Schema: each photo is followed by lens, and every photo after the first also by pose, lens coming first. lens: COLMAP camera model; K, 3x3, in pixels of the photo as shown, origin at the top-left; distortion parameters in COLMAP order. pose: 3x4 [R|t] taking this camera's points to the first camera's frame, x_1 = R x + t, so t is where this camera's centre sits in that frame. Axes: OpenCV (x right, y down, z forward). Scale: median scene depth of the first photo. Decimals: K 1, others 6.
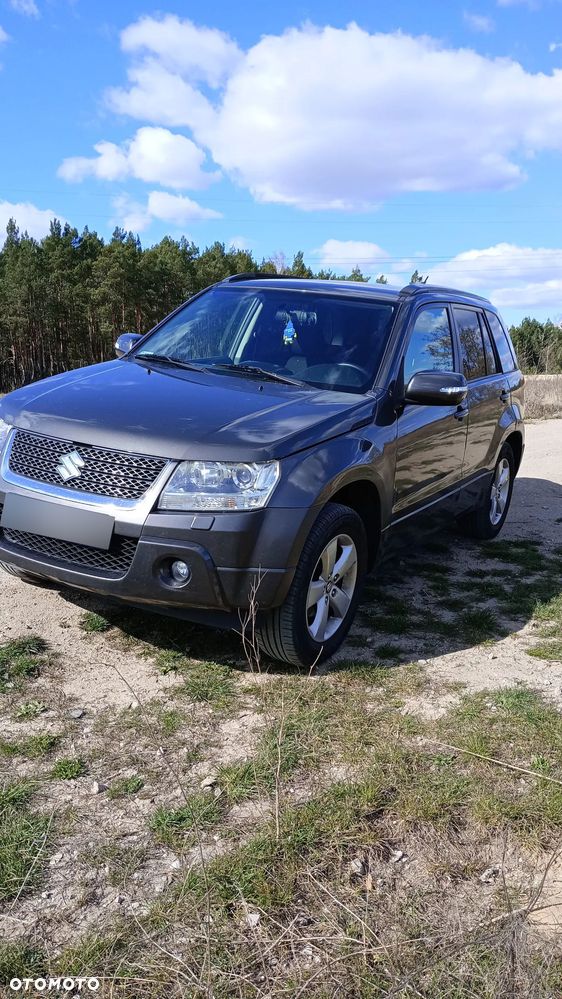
lens RADIAL K [[812.9, 0, 288.0], [0, 812.9, 496.4], [0, 0, 1]] dist [0.065513, -0.060353]
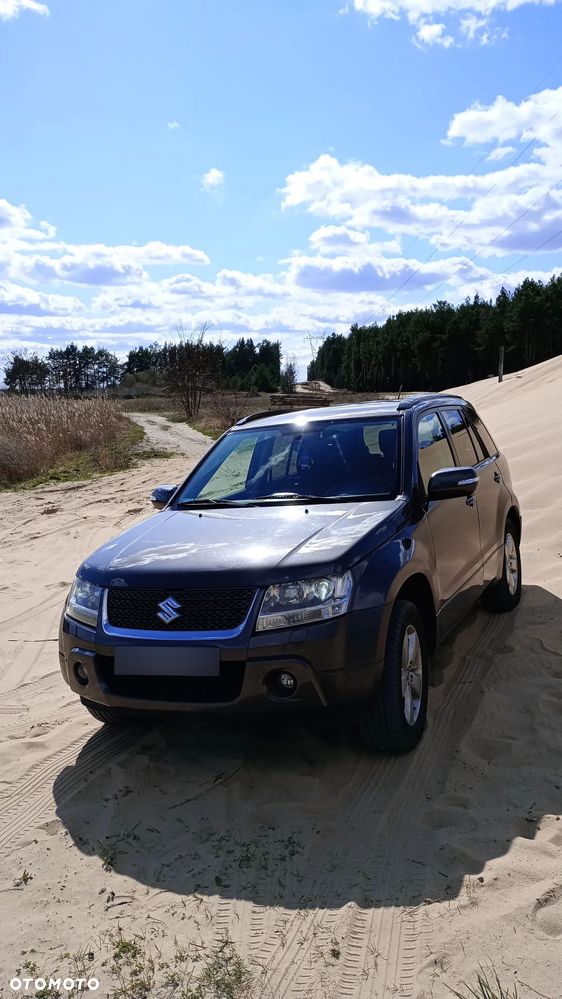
lens RADIAL K [[812.9, 0, 288.0], [0, 812.9, 496.4], [0, 0, 1]] dist [0.065513, -0.060353]
pose [[0.980861, -0.187436, 0.052727, -0.136128], [0.192954, 0.971989, -0.134185, -0.007247], [-0.026099, 0.141791, 0.989553, -0.147724]]
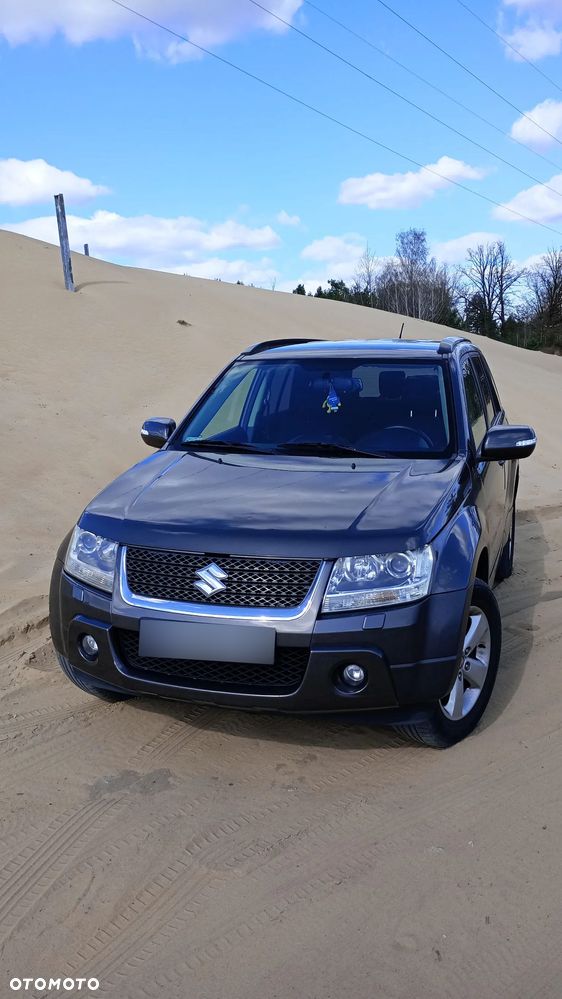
lens RADIAL K [[817.7, 0, 286.9], [0, 817.7, 498.4], [0, 0, 1]] dist [0.065135, -0.005154]
pose [[0.978220, -0.130673, 0.161278, -0.323828], [0.136690, 0.990253, -0.026750, -0.093838], [-0.156210, 0.048213, 0.986546, 0.058463]]
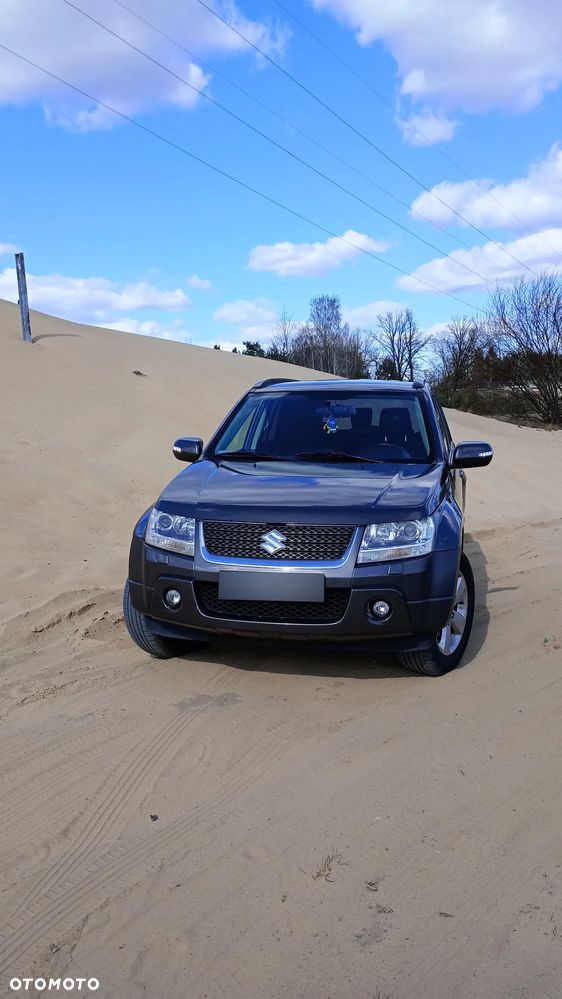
lens RADIAL K [[817.7, 0, 286.9], [0, 817.7, 498.4], [0, 0, 1]] dist [0.065135, -0.005154]
pose [[0.955608, -0.116937, 0.270443, -0.586322], [0.143965, 0.986155, -0.082296, 0.003494], [-0.257075, 0.117578, 0.959212, -0.224945]]
